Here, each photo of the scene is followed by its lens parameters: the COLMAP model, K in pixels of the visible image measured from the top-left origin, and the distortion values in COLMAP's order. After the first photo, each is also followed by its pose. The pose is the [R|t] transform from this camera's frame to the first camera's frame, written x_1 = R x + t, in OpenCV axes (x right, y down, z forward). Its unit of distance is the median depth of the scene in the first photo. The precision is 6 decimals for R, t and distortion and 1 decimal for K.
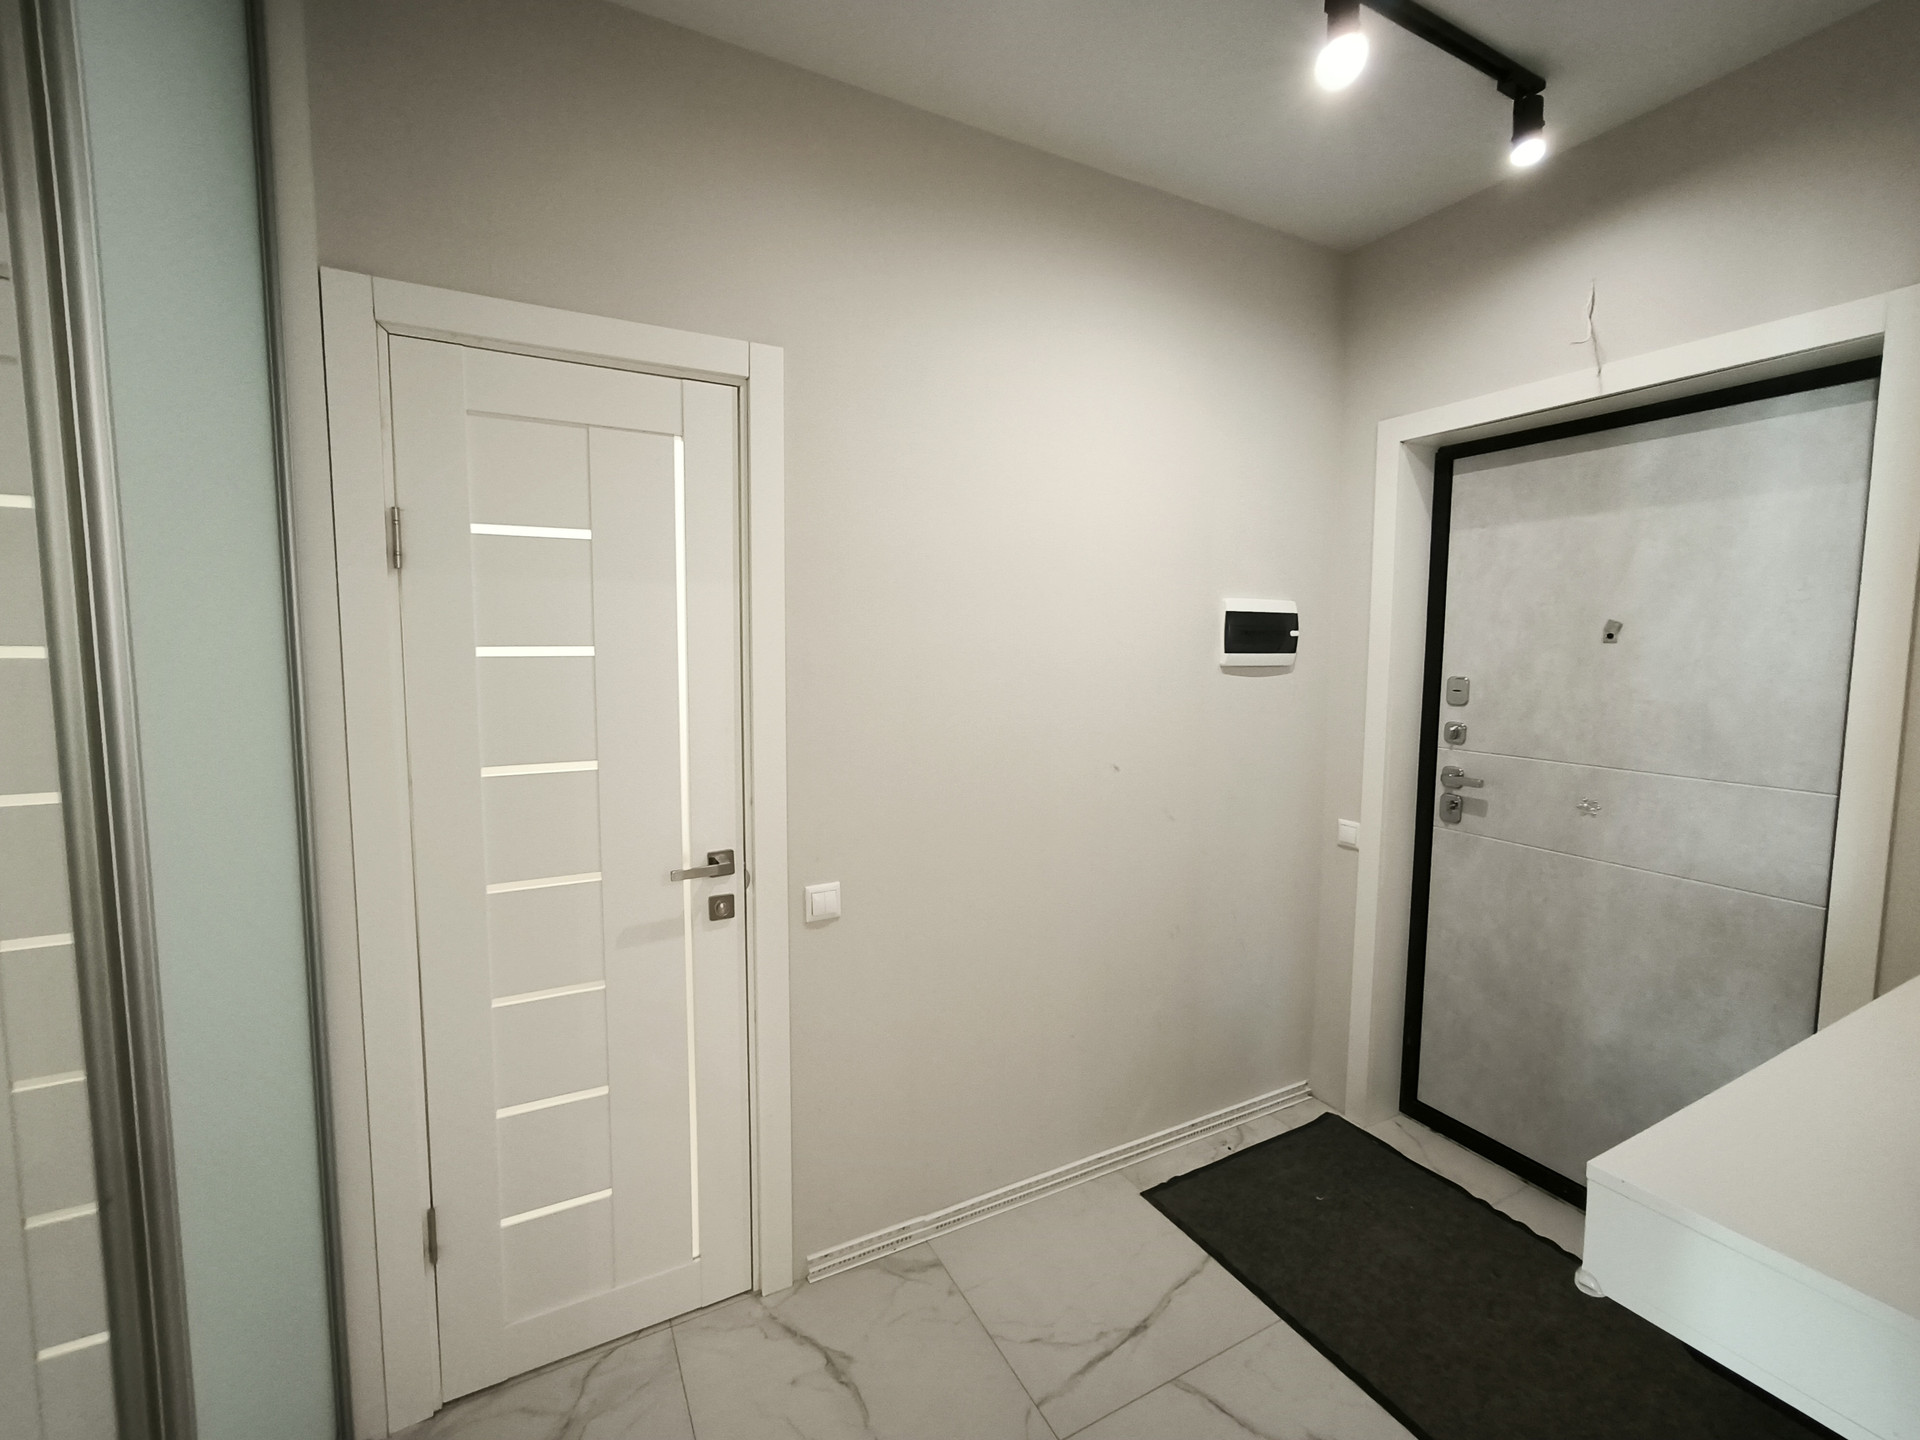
lens RADIAL K [[830.2, 0, 958.7], [0, 830.2, 710.4], [0, 0, 1]] dist [-0.016896, 0.013579]
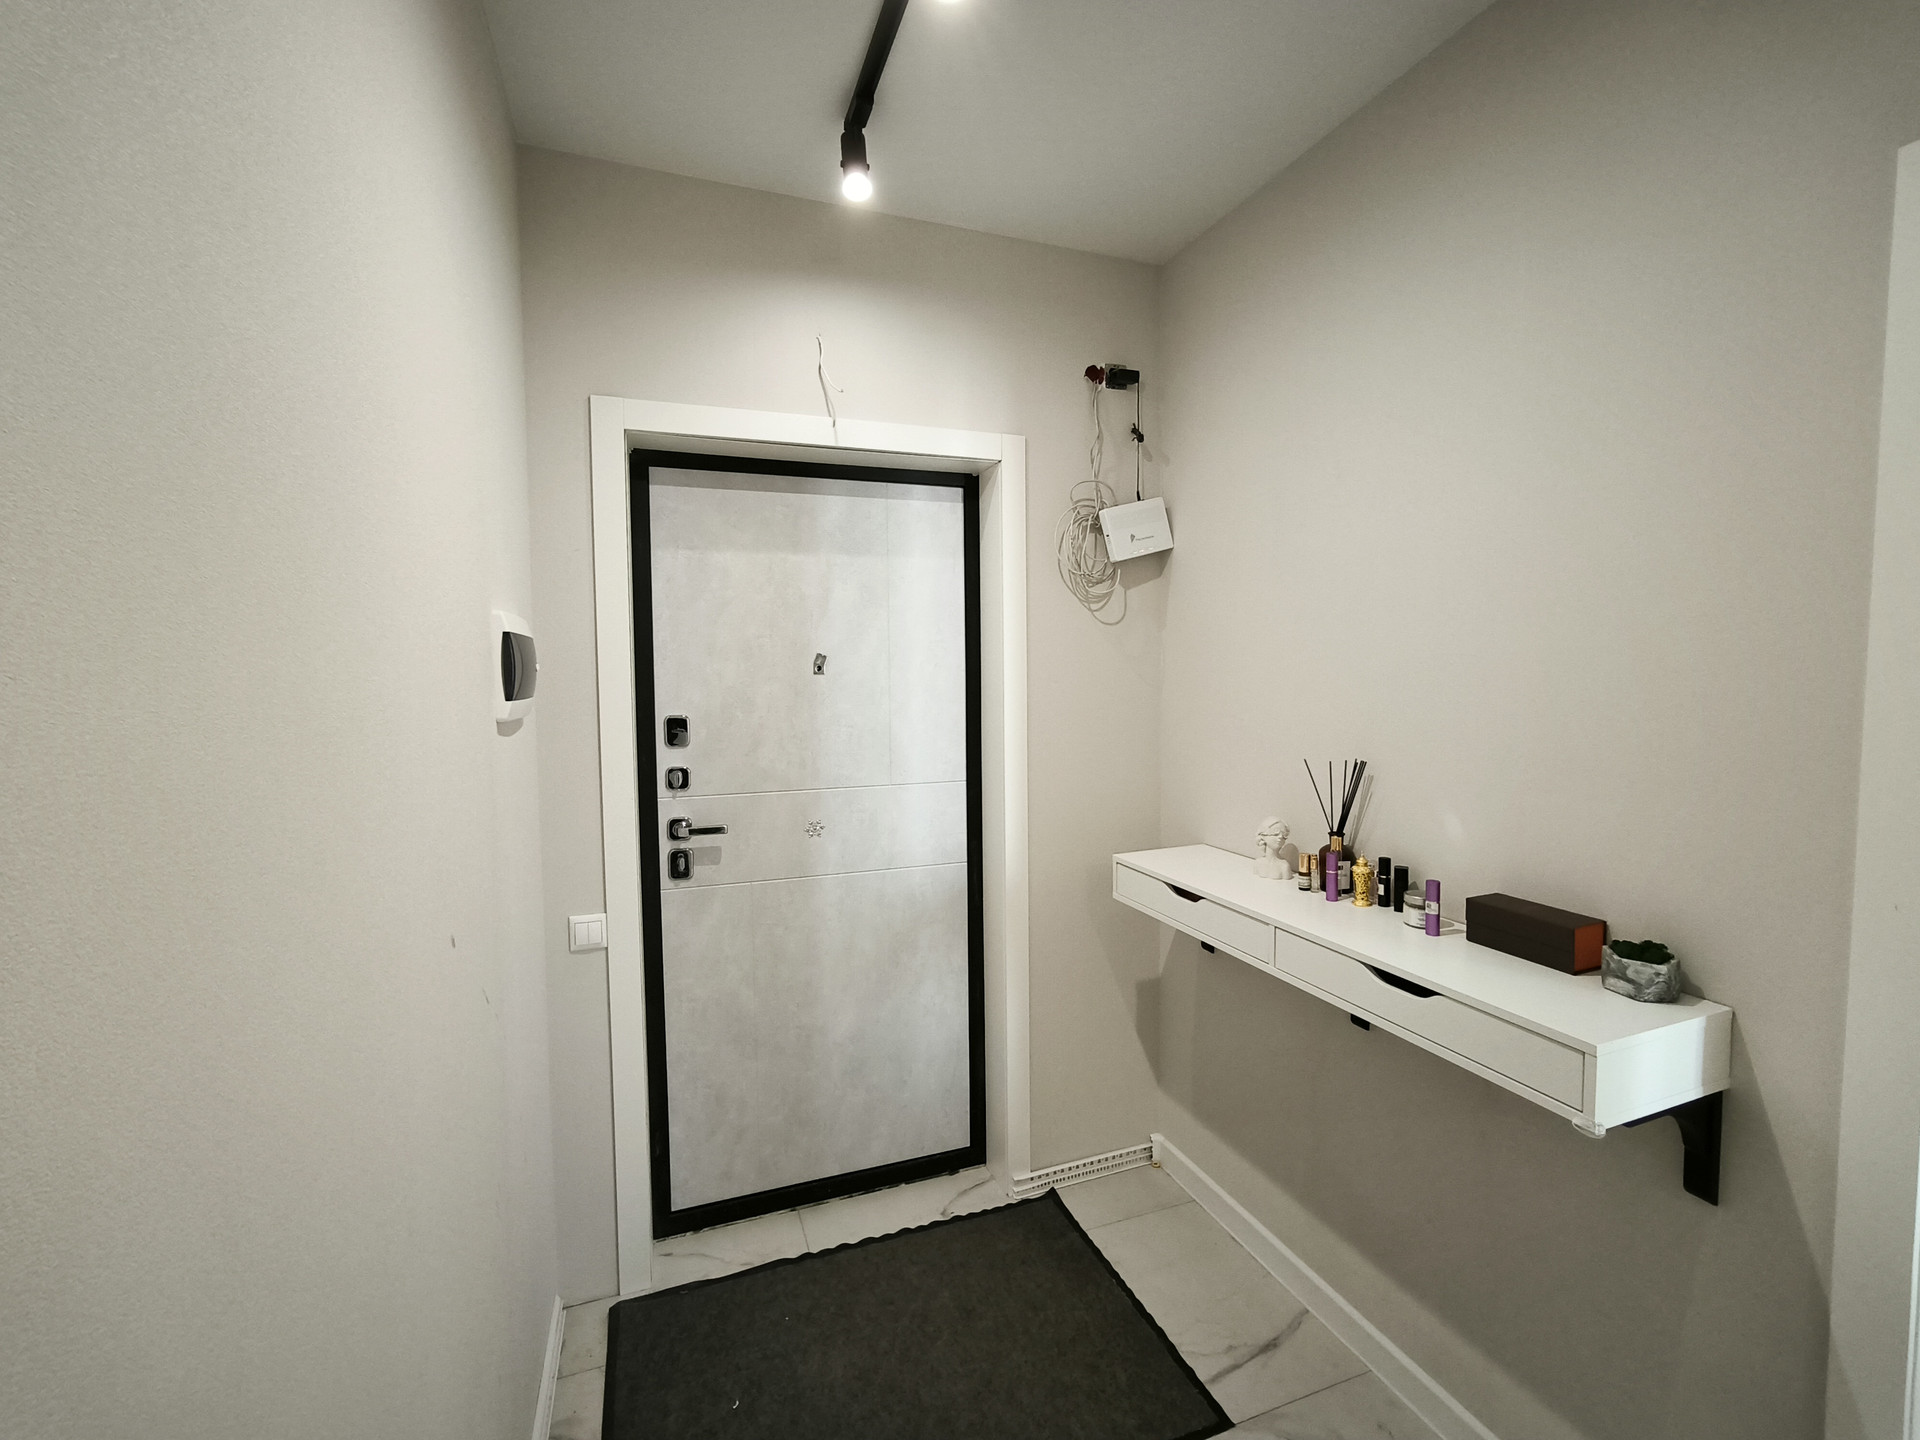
lens RADIAL K [[830.2, 0, 958.7], [0, 830.2, 710.4], [0, 0, 1]] dist [-0.016896, 0.013579]
pose [[0.130916, -0.061209, 0.989502, -0.241172], [0.092459, 0.994496, 0.049285, -0.063941], [-0.987073, 0.085036, 0.135855, 0.603695]]
